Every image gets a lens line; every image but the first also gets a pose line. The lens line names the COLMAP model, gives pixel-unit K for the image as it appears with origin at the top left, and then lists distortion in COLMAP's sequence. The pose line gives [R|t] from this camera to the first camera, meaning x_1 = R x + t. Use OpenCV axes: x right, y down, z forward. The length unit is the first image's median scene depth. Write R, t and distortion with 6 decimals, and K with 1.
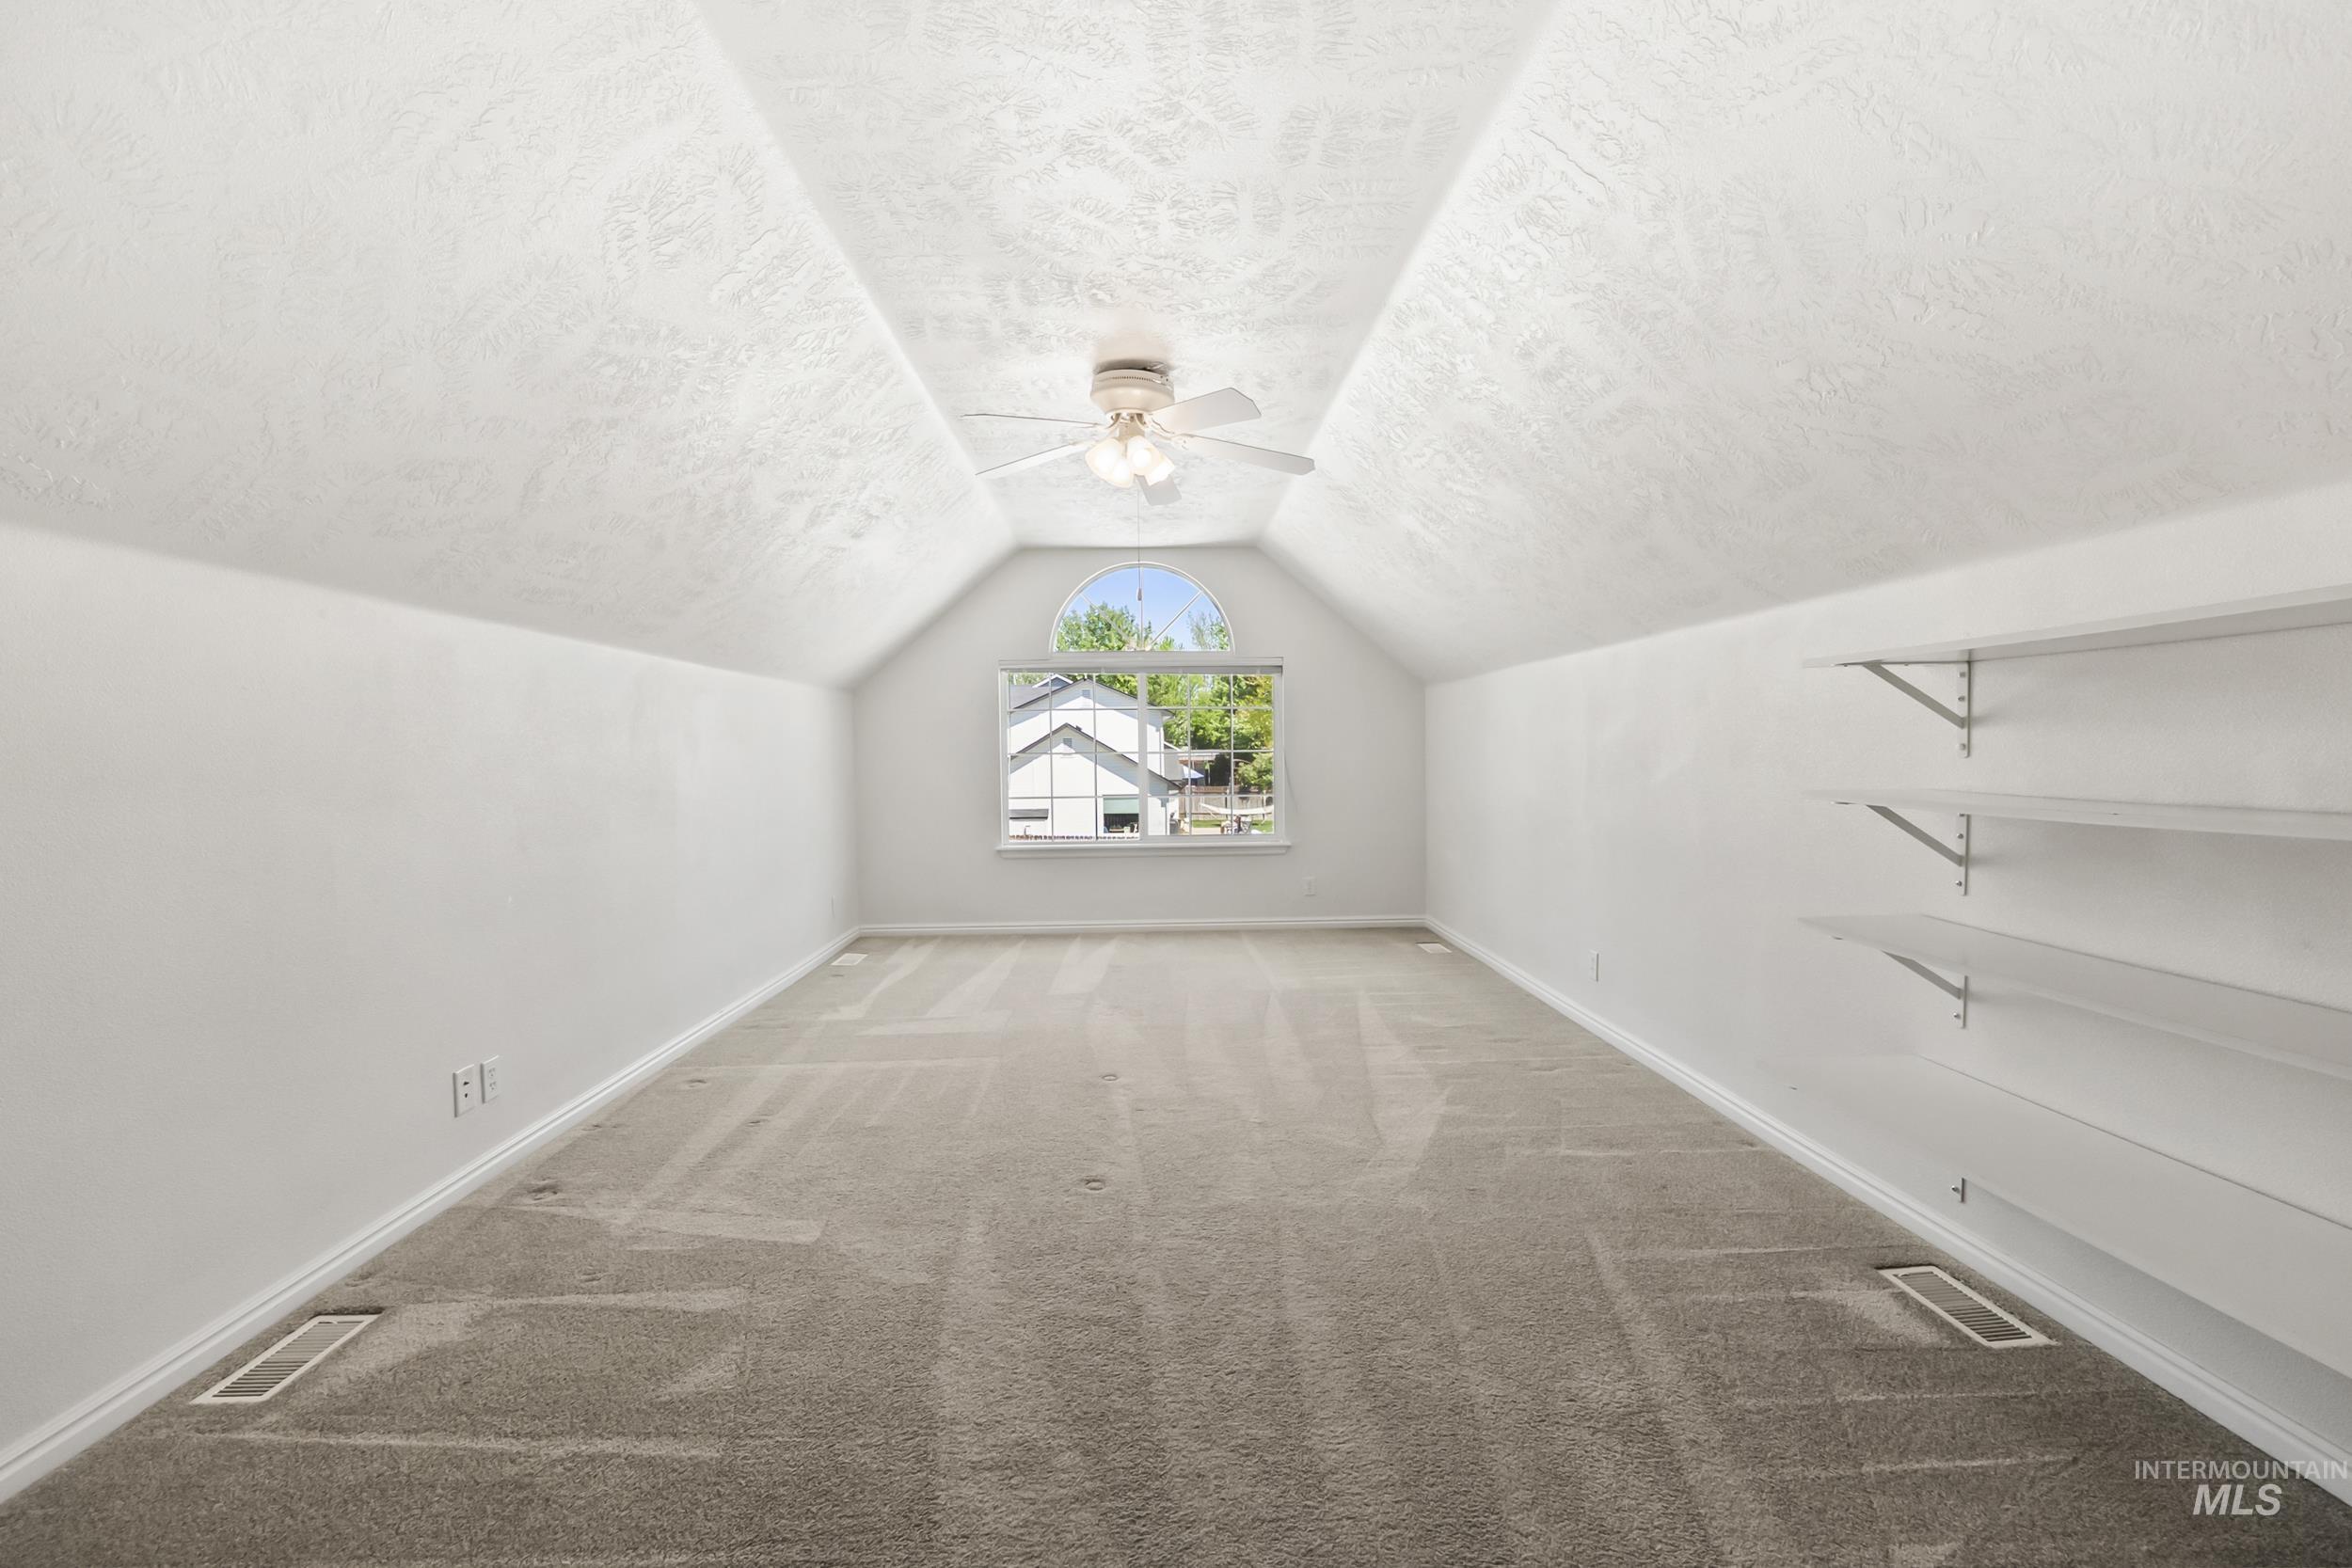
lens RADIAL K [[993.8, 0, 1186.6], [0, 993.8, 762.1], [0, 0, 1]] dist [-0.002103, -0.000508]
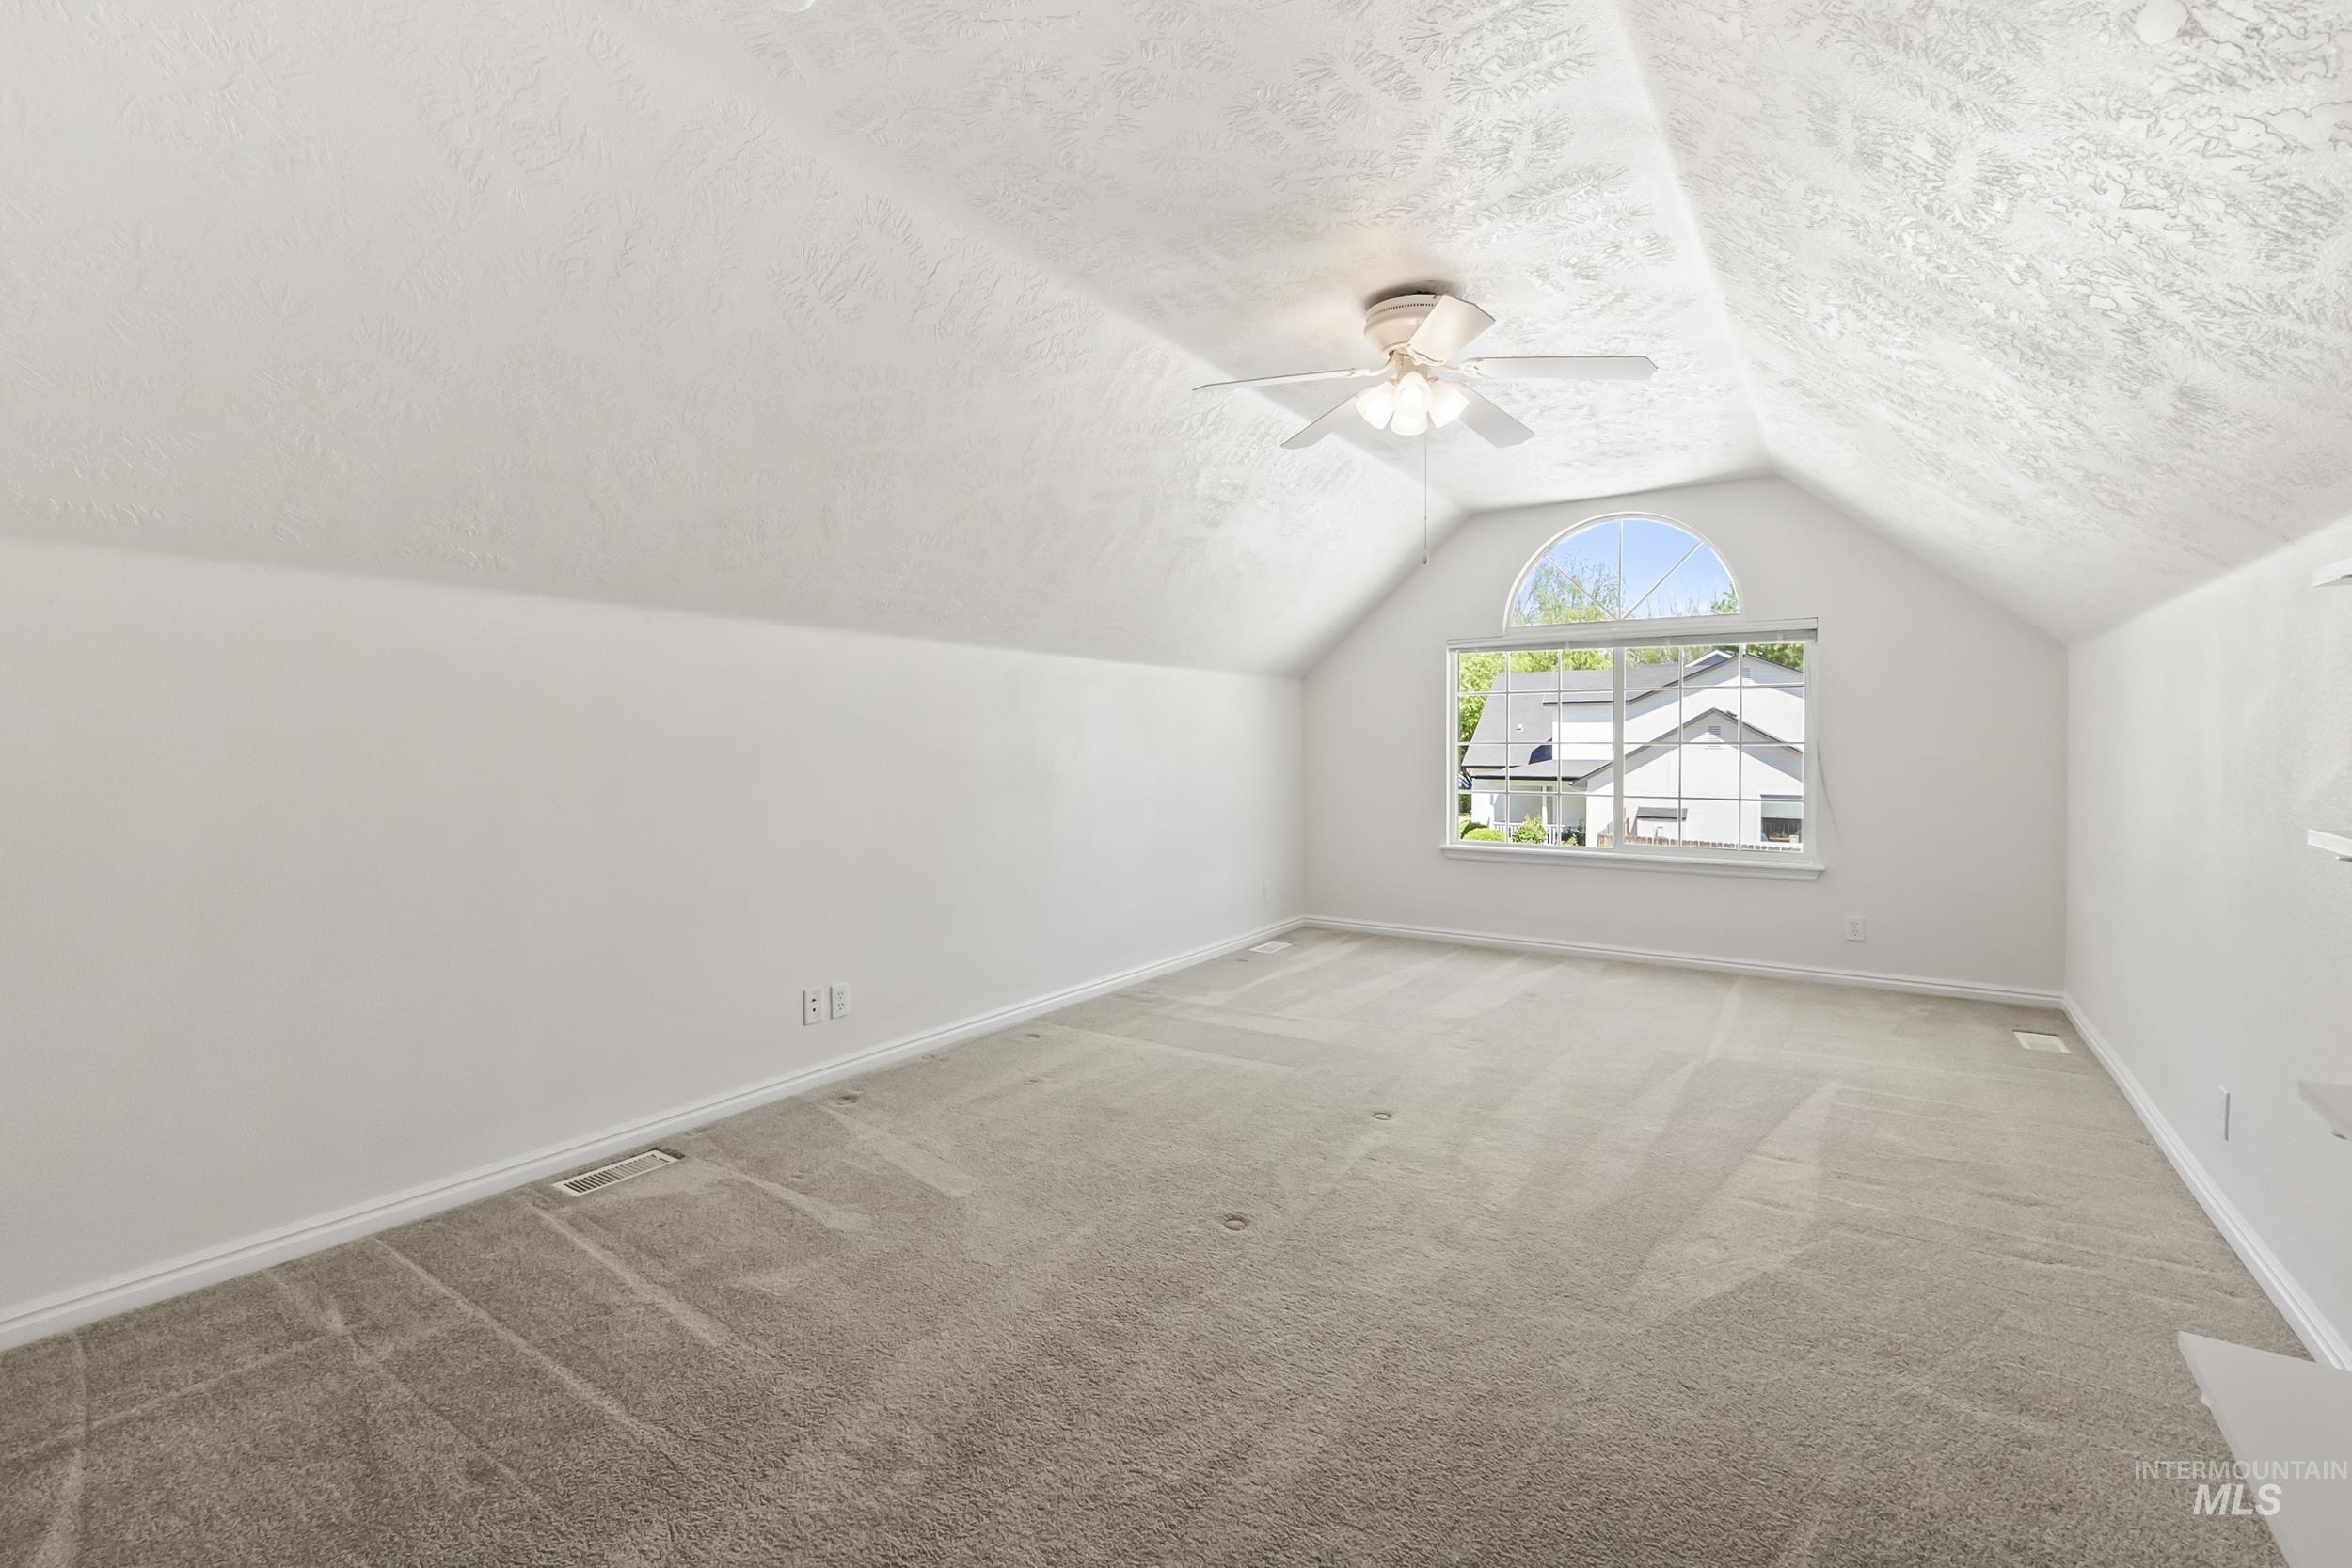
lens RADIAL K [[1040.6, 0, 1173.9], [0, 1040.6, 740.2], [0, 0, 1]] dist [-0.001697, -0.000449]
pose [[0.804937, 0.008562, -0.593298, 0.348398], [-0.014627, 0.999878, -0.005415, -0.003675], [0.593180, 0.013037, 0.804965, 0.173121]]
